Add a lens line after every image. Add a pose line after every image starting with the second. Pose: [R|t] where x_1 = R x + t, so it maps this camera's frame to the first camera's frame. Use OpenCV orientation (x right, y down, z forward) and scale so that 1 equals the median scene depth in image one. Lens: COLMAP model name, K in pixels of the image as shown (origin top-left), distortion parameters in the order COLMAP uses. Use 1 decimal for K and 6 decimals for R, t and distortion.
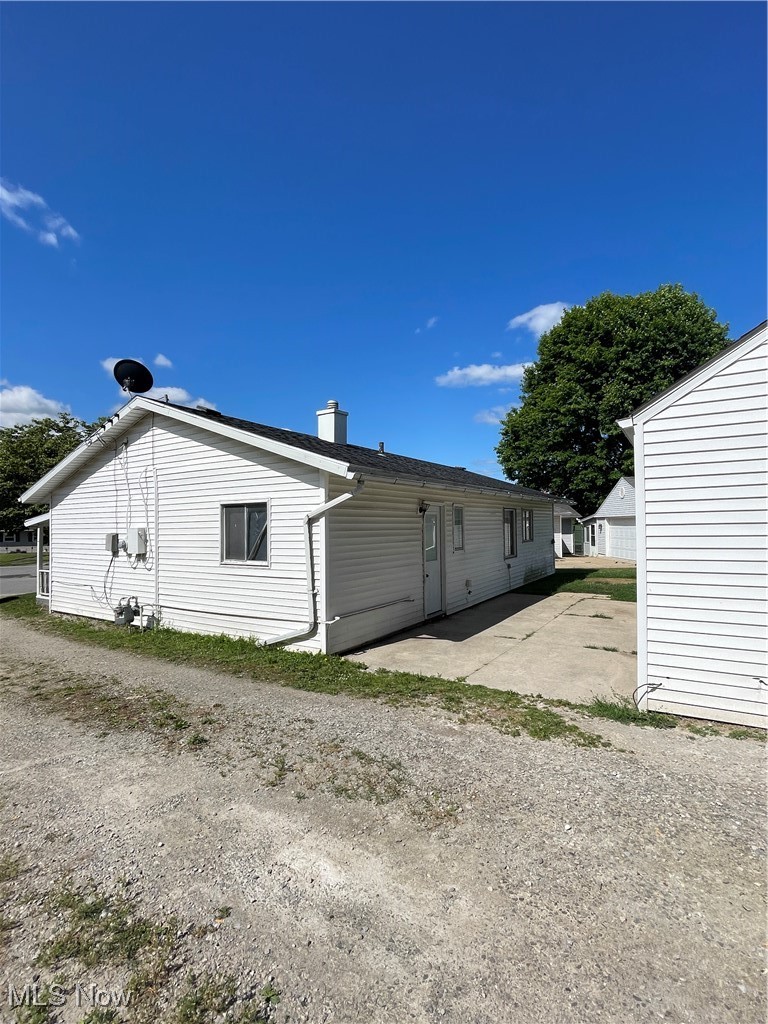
lens RADIAL K [[486.5, 0, 380.9], [0, 486.5, 515.7], [0, 0, 1]] dist [-0.000552, 0.000266]
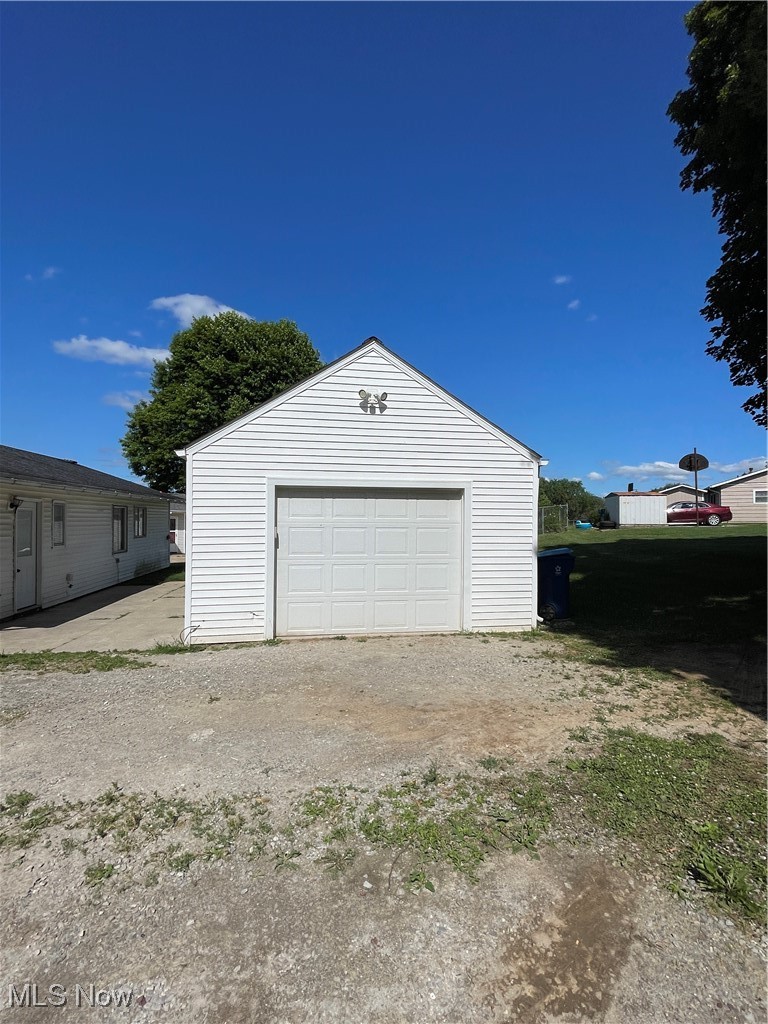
lens RADIAL K [[486.5, 0, 380.9], [0, 486.5, 515.7], [0, 0, 1]] dist [-0.000552, 0.000266]
pose [[0.754202, 0.018309, 0.656387, -0.002513], [-0.021415, 0.999765, -0.003280, -0.003605], [-0.656293, -0.011582, 0.754417, -0.251679]]
